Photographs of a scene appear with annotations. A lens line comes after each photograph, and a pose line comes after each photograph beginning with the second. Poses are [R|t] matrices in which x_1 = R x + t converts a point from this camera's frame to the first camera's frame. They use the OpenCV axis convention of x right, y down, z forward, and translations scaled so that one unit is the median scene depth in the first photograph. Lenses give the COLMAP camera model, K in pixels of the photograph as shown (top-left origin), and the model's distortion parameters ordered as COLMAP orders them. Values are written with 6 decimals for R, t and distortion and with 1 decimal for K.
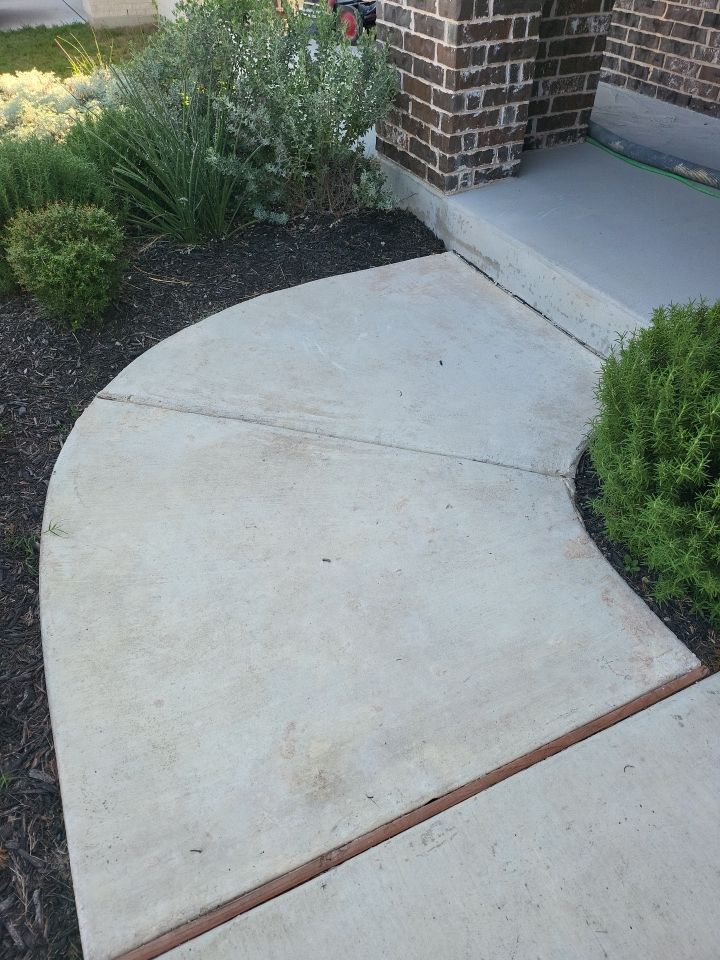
lens RADIAL K [[676.8, 0, 337.3], [0, 676.8, 455.2], [0, 0, 1]] dist [0.046788, -0.053368]
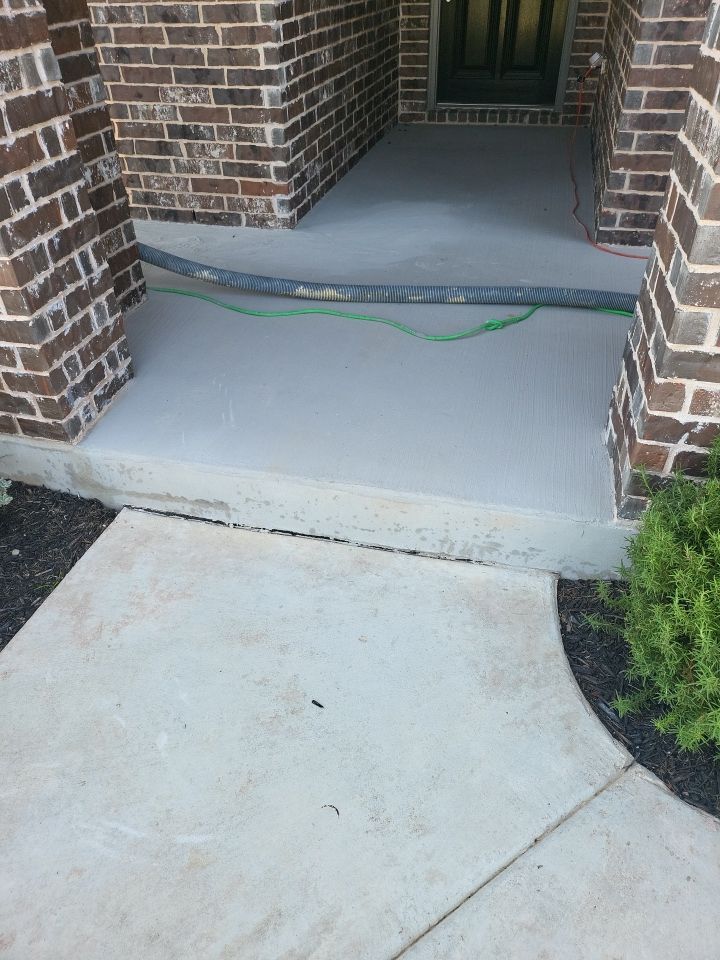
lens RADIAL K [[676.8, 0, 337.3], [0, 676.8, 455.2], [0, 0, 1]] dist [0.046788, -0.053368]
pose [[0.627276, -0.469961, 0.621016, -0.100814], [0.525172, 0.844077, 0.108299, -0.321114], [-0.575081, 0.258207, 0.776280, 0.349503]]
